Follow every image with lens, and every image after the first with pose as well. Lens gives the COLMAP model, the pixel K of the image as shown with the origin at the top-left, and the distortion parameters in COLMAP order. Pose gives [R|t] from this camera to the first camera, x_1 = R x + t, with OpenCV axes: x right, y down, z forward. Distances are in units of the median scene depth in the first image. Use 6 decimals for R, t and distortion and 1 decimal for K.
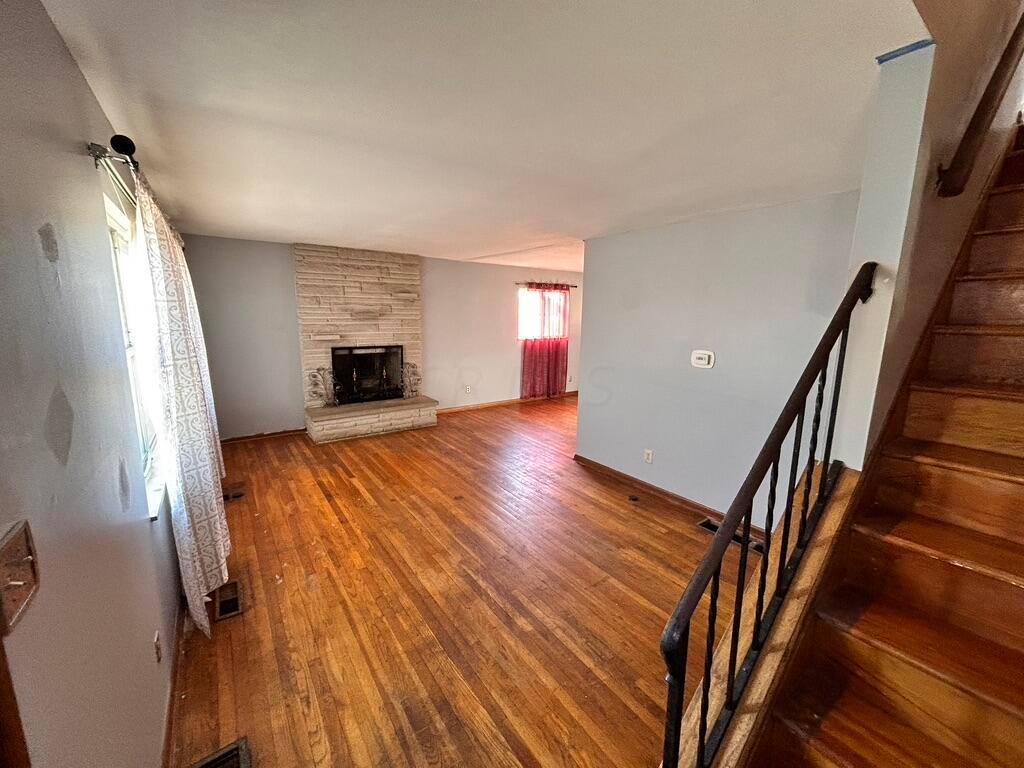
lens RADIAL K [[412.2, 0, 512.2], [0, 412.2, 384.1], [0, 0, 1]] dist [0.001690, 0.000196]
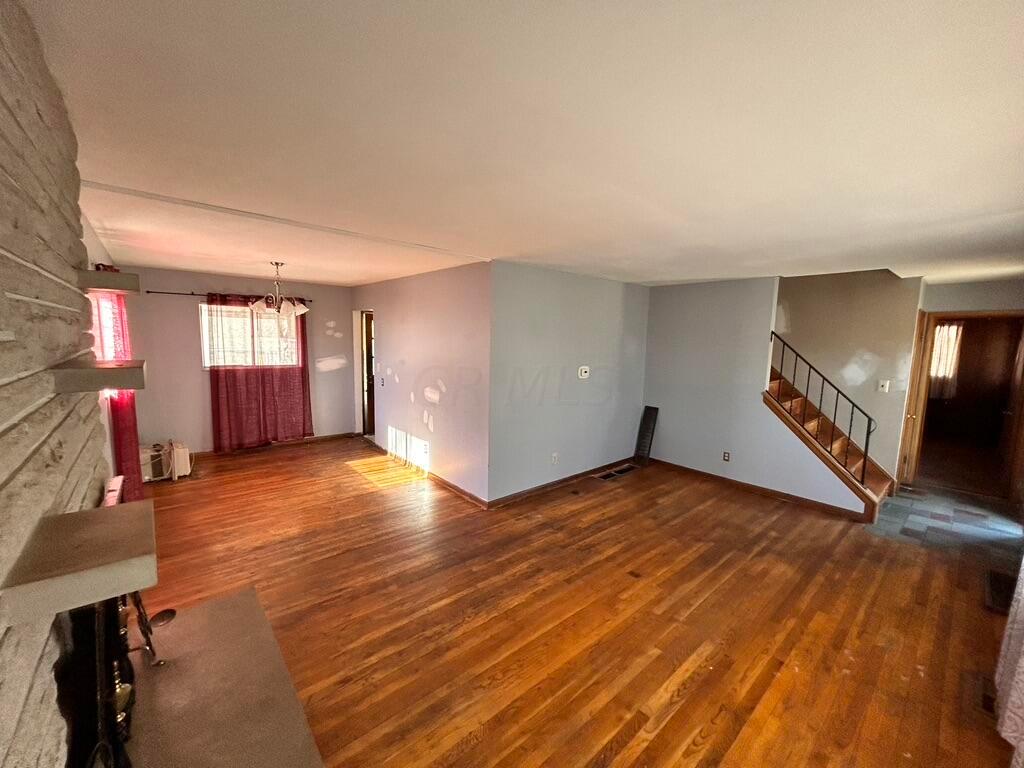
lens RADIAL K [[412.2, 0, 511.9], [0, 412.2, 383.4], [0, 0, 1]] dist [0.001690, 0.000196]
pose [[-0.096689, -0.127603, 0.987101, -0.894921], [0.148458, 0.978805, 0.141072, -0.251656], [-0.984181, 0.160184, -0.075696, 1.288964]]
